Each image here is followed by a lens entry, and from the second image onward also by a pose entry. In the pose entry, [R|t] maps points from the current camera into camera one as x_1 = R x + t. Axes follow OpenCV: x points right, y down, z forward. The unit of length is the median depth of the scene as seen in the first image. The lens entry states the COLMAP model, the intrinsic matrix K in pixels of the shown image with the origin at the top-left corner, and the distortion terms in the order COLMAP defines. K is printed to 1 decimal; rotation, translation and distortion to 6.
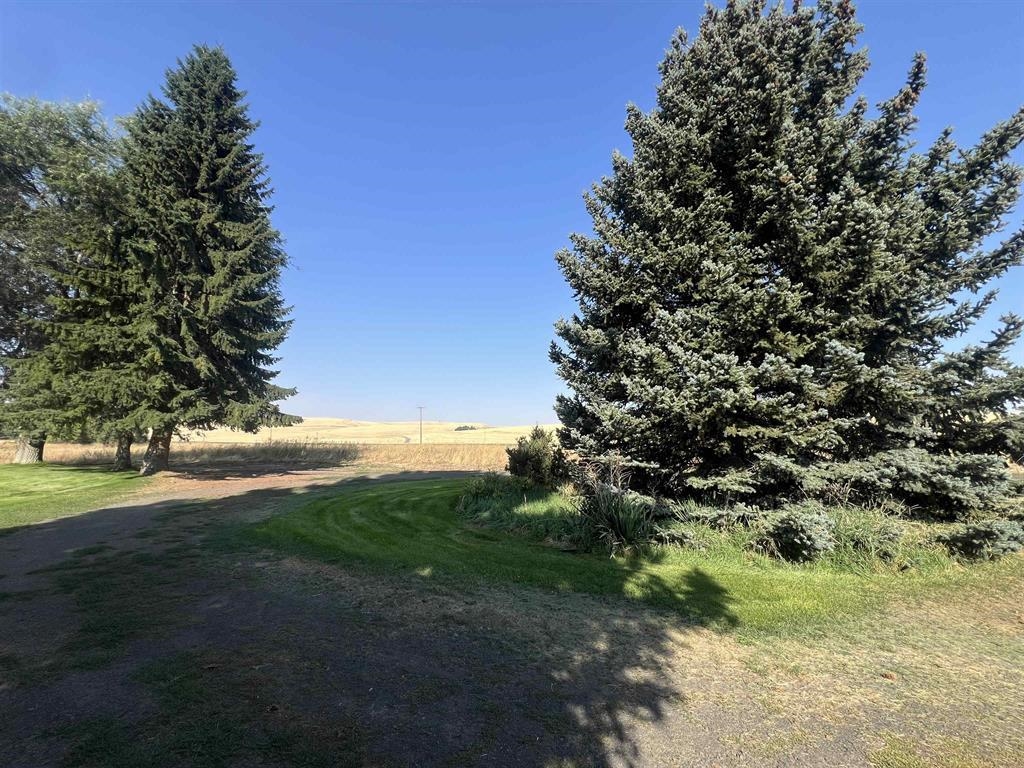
lens RADIAL K [[407.7, 0, 512.2], [0, 407.7, 385.6], [0, 0, 1]] dist [0.001188, -0.000318]
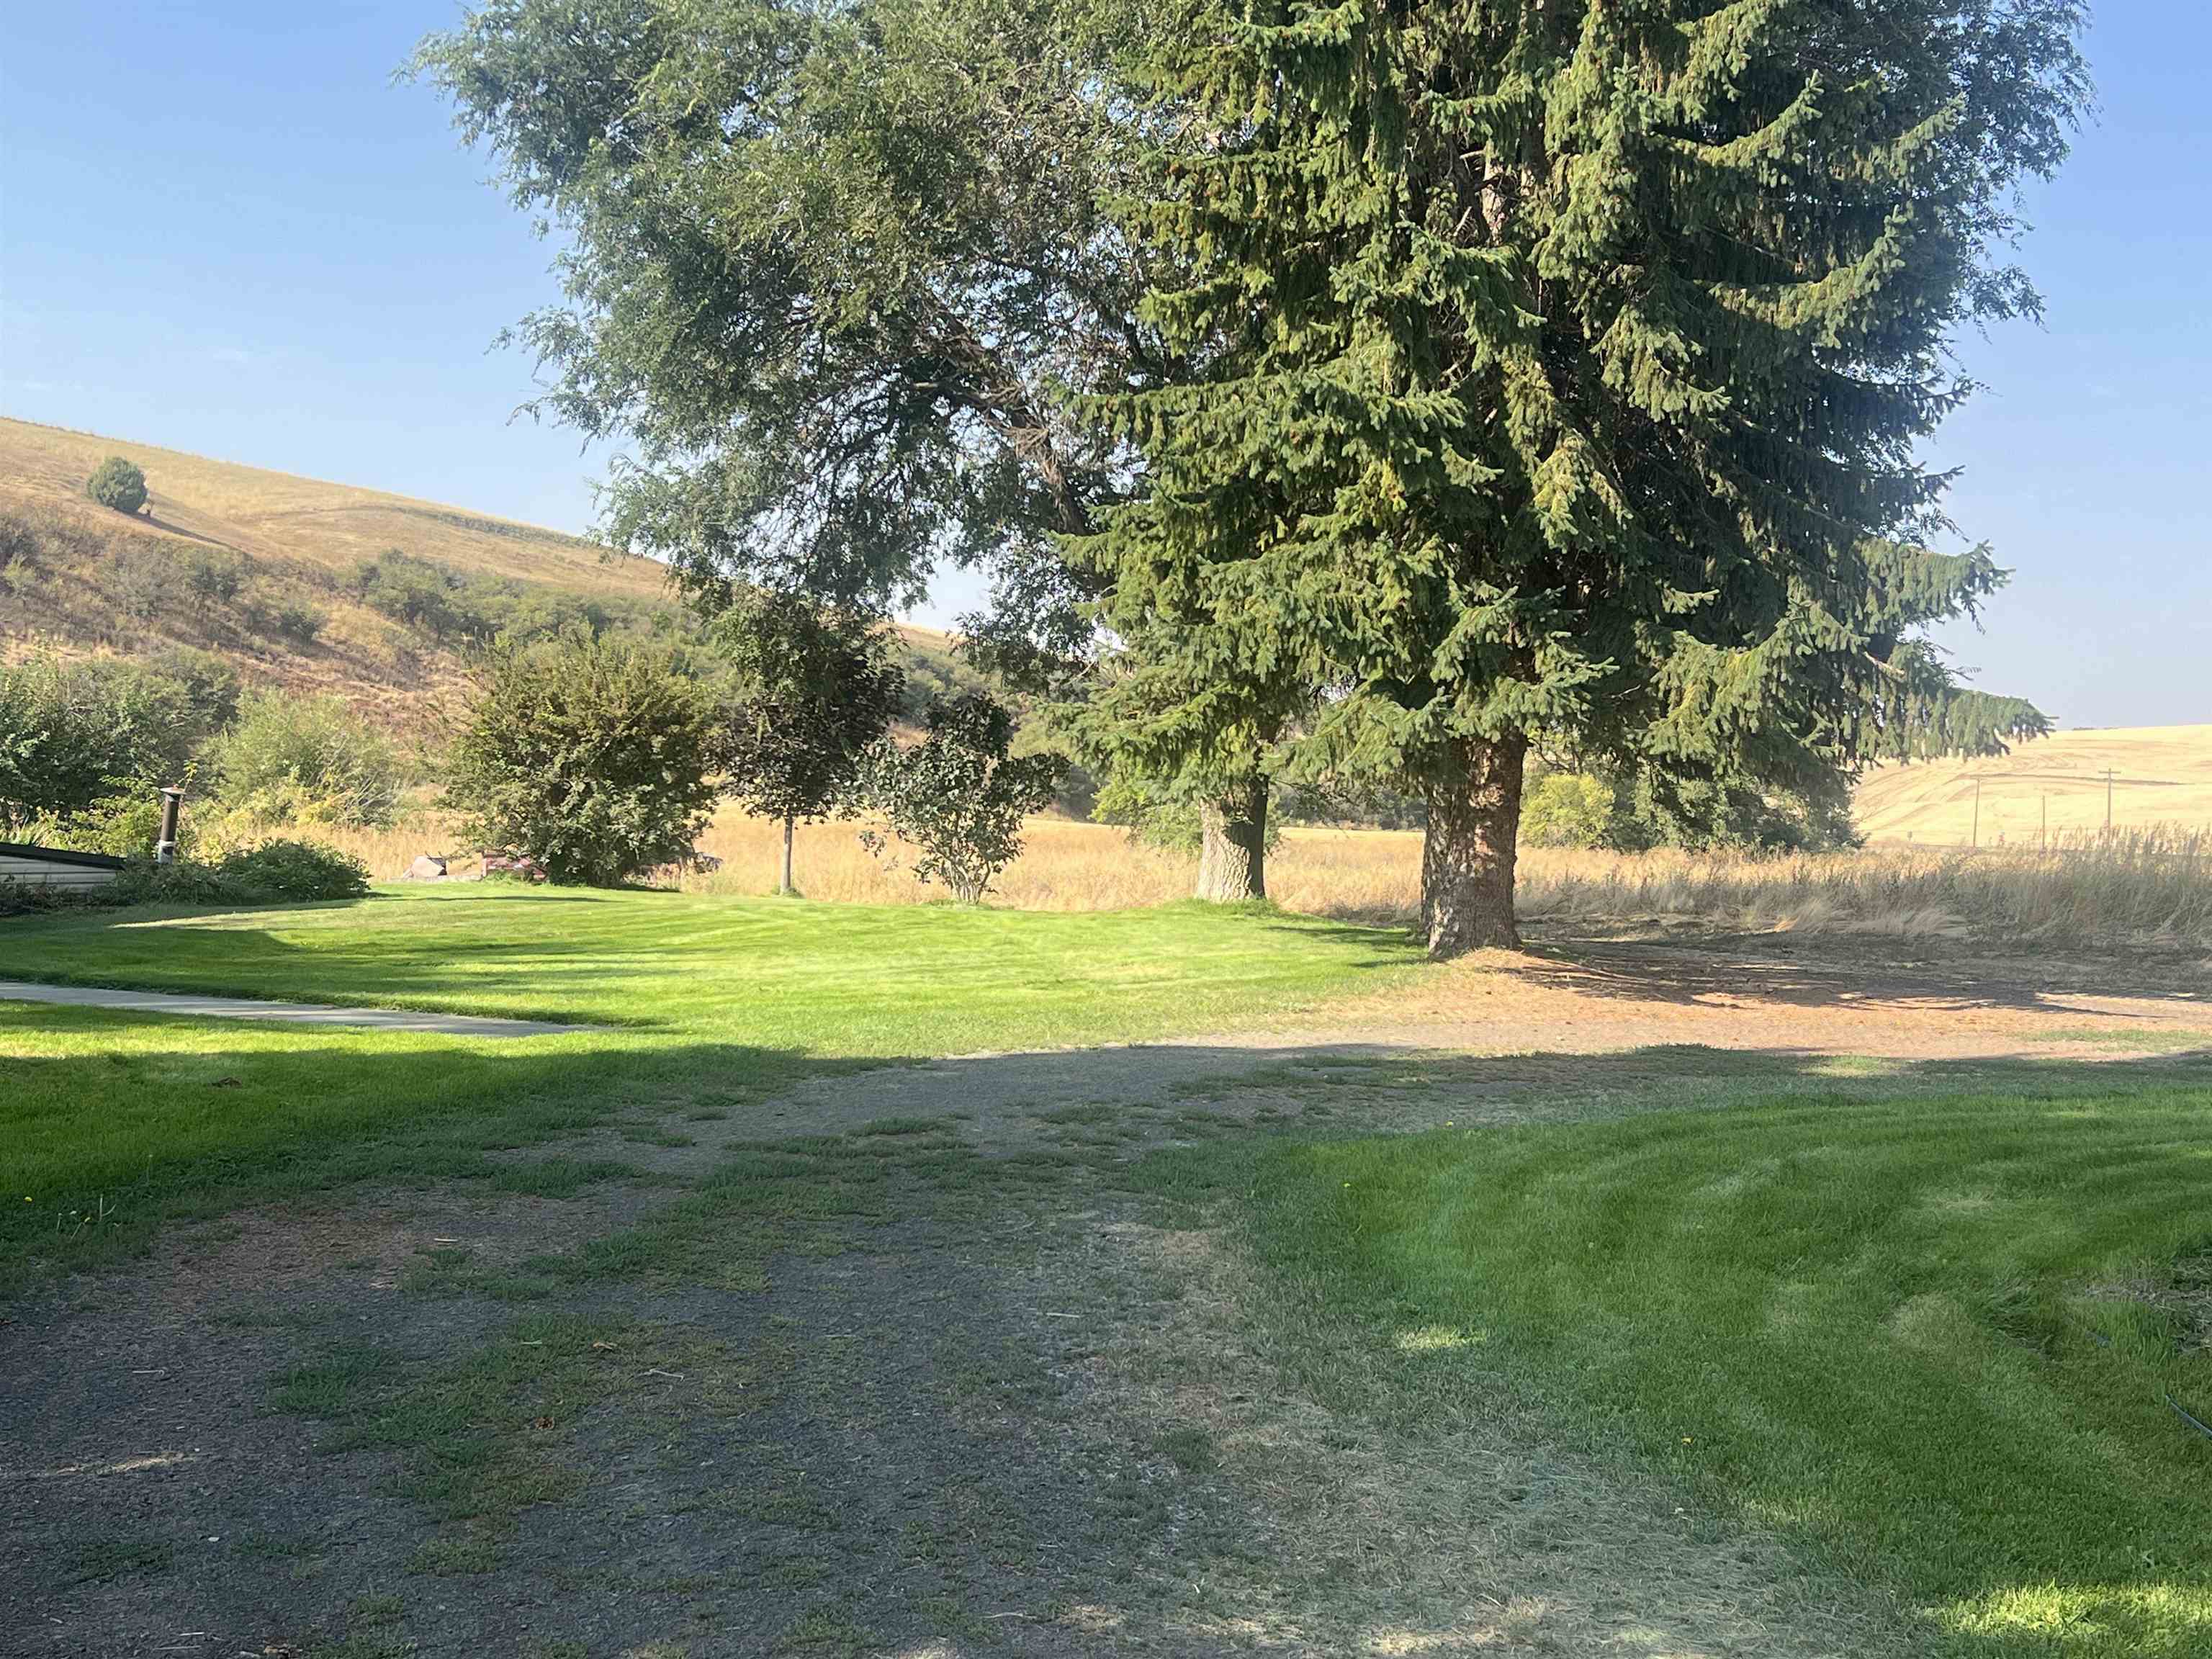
lens RADIAL K [[2619.0, 0, 1121.8], [0, 2619.0, 822.1], [0, 0, 1]] dist [0.132967, 0.000000]
pose [[0.532073, 0.006549, -0.846673, 0.593699], [0.097636, 0.992825, 0.069037, 0.015615], [0.841050, -0.119398, 0.527616, 0.024550]]
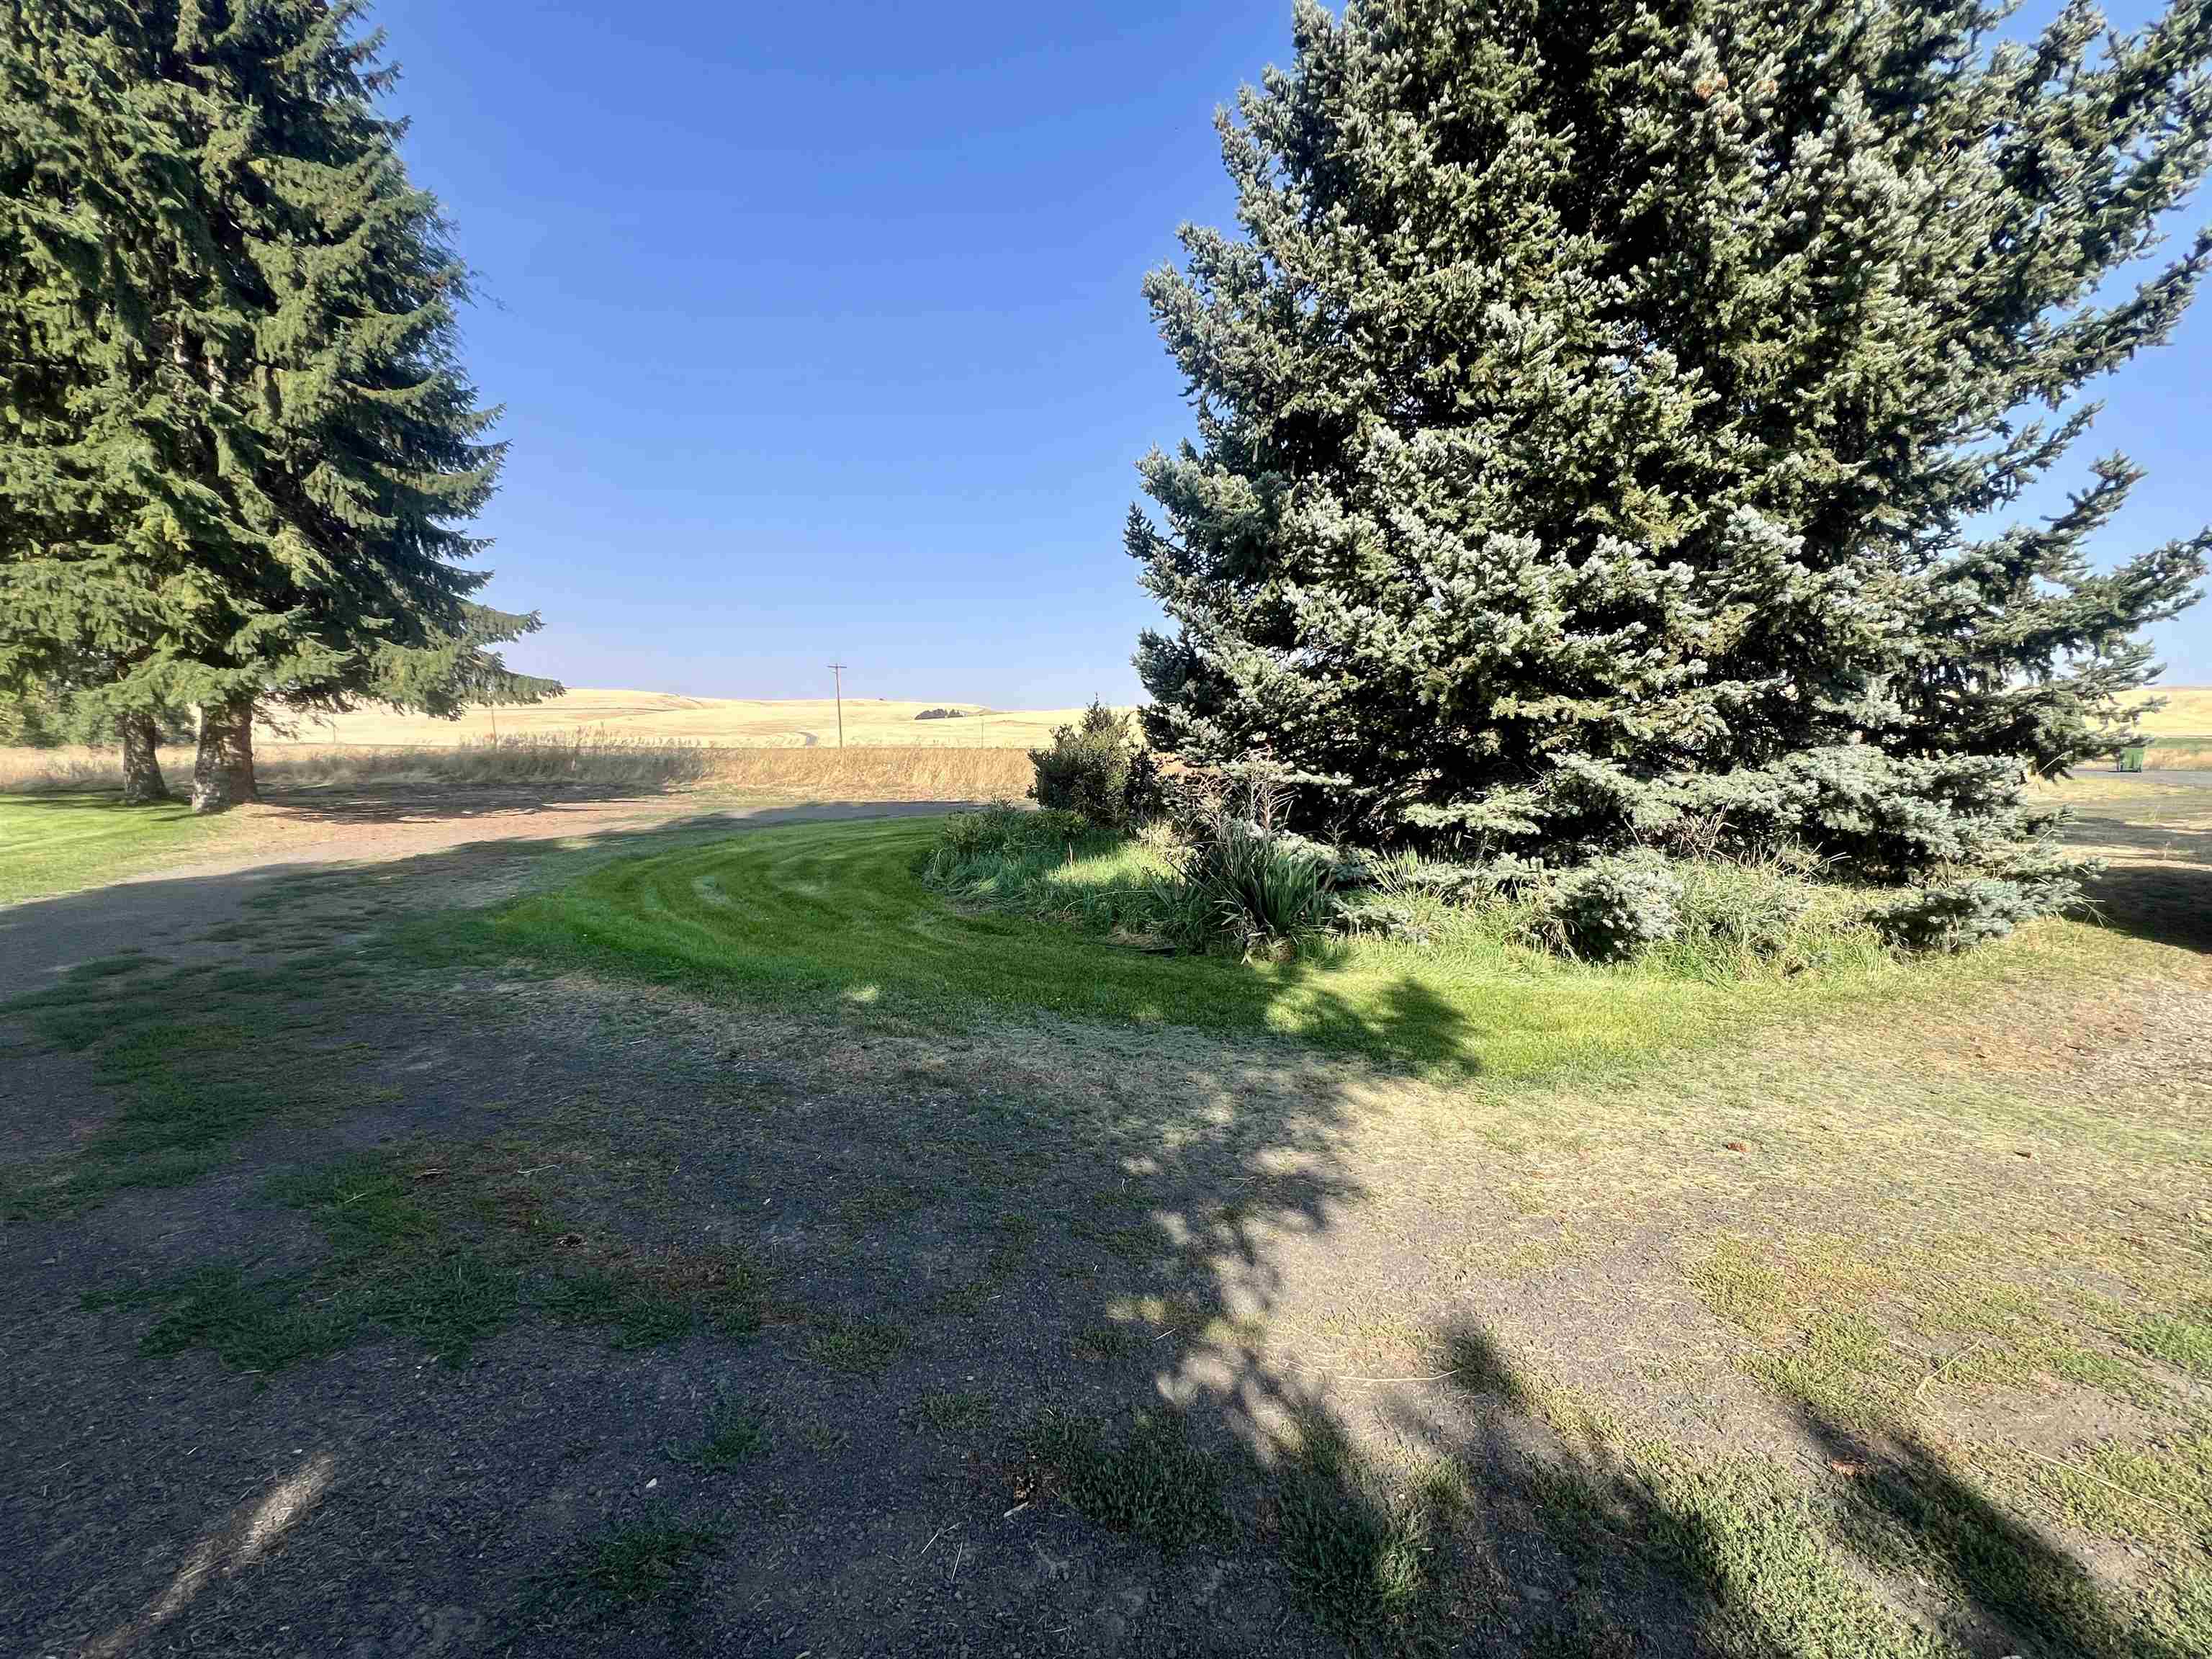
lens RADIAL K [[880.6, 0, 1105.8], [0, 880.6, 833.0], [0, 0, 1]] dist [0.001188, -0.000318]
pose [[0.997387, -0.006944, 0.071908, -0.000900], [-0.010124, 0.972110, 0.234307, 0.014948], [-0.071529, -0.234423, 0.969500, 0.006367]]
